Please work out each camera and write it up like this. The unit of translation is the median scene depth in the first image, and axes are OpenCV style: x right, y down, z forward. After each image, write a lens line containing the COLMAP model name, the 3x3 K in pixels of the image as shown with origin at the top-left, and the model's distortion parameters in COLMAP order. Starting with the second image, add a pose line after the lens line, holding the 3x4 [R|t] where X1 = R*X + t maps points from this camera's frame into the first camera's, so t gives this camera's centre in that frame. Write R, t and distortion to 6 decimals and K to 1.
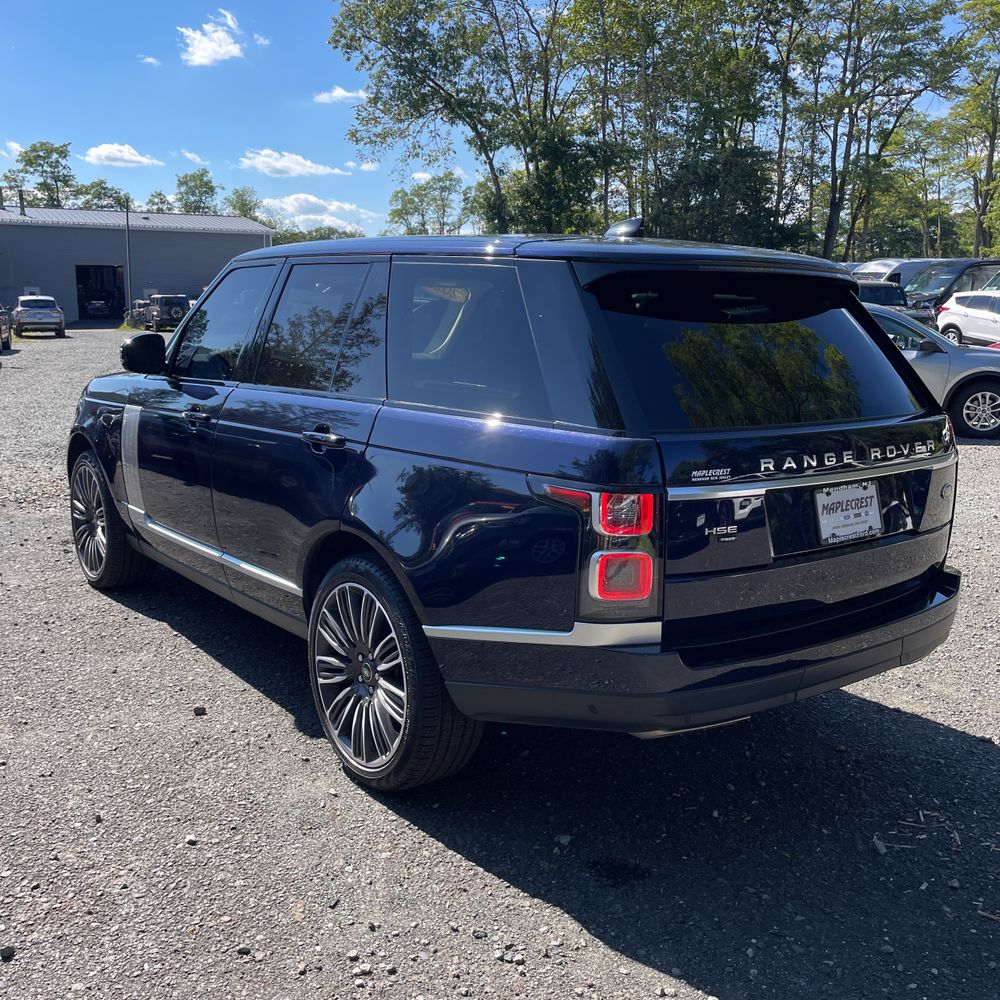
lens RADIAL K [[1022.1, 0, 515.3], [0, 1022.1, 497.7], [0, 0, 1]] dist [0.115387, -0.138681]
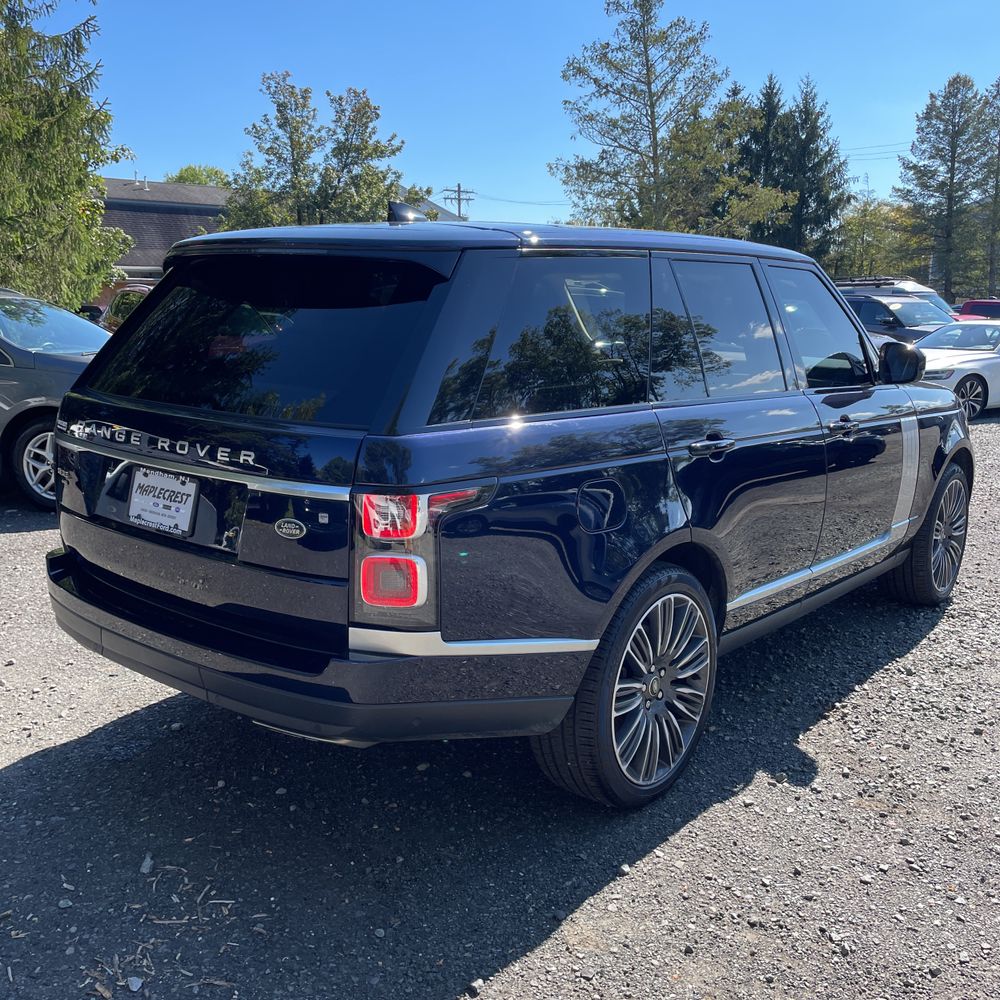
lens RADIAL K [[1052.5, 0, 500.1], [0, 1052.5, 482.5], [0, 0, 1]] dist [0.062092, -0.047531]
pose [[0.207511, 0.157910, -0.965403, 1.287728], [-0.193325, 0.974041, 0.117768, -0.173077], [0.958939, 0.162198, 0.232653, 1.030682]]
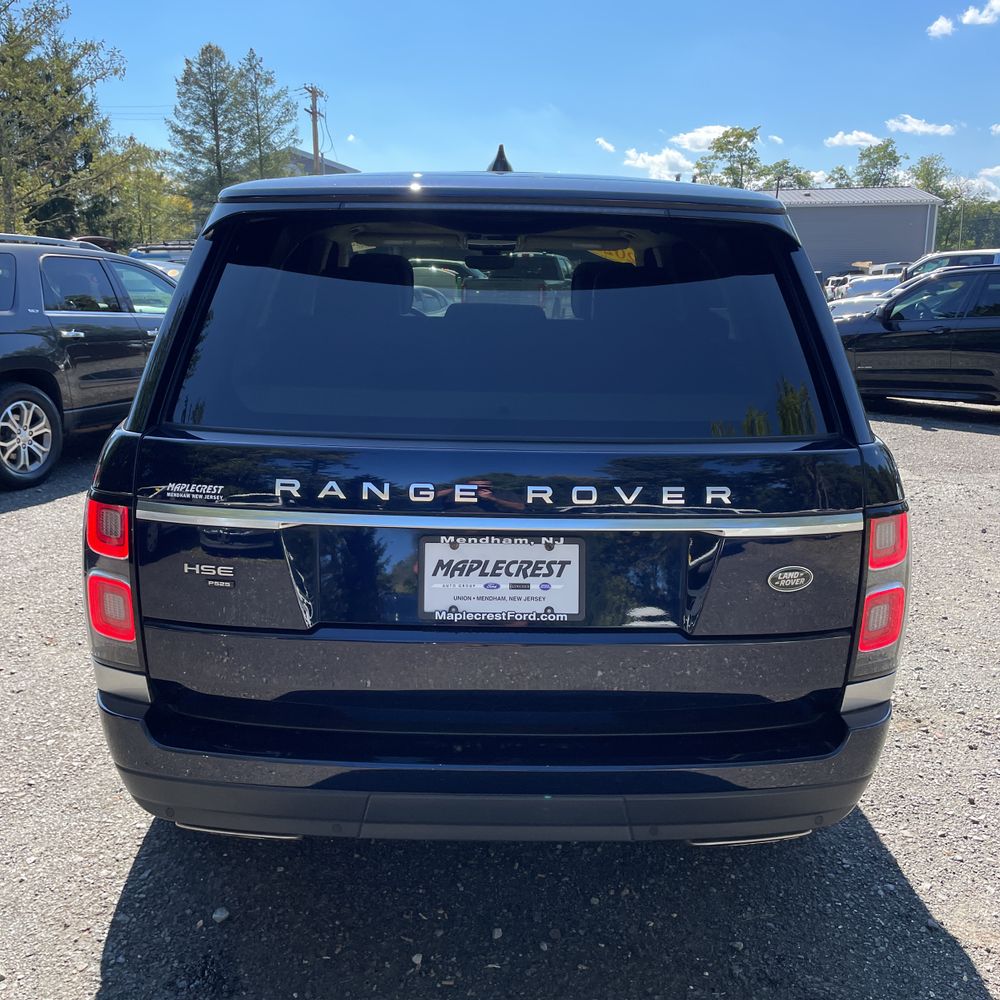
lens RADIAL K [[1031.6, 0, 500.0], [0, 1031.6, 500.0], [0, 0, 1]] dist [0.109128, -0.192373]
pose [[0.793669, 0.125377, -0.595290, 0.676862], [-0.112810, 0.991893, 0.058503, -0.070599], [0.597798, 0.020723, 0.801379, 0.460113]]
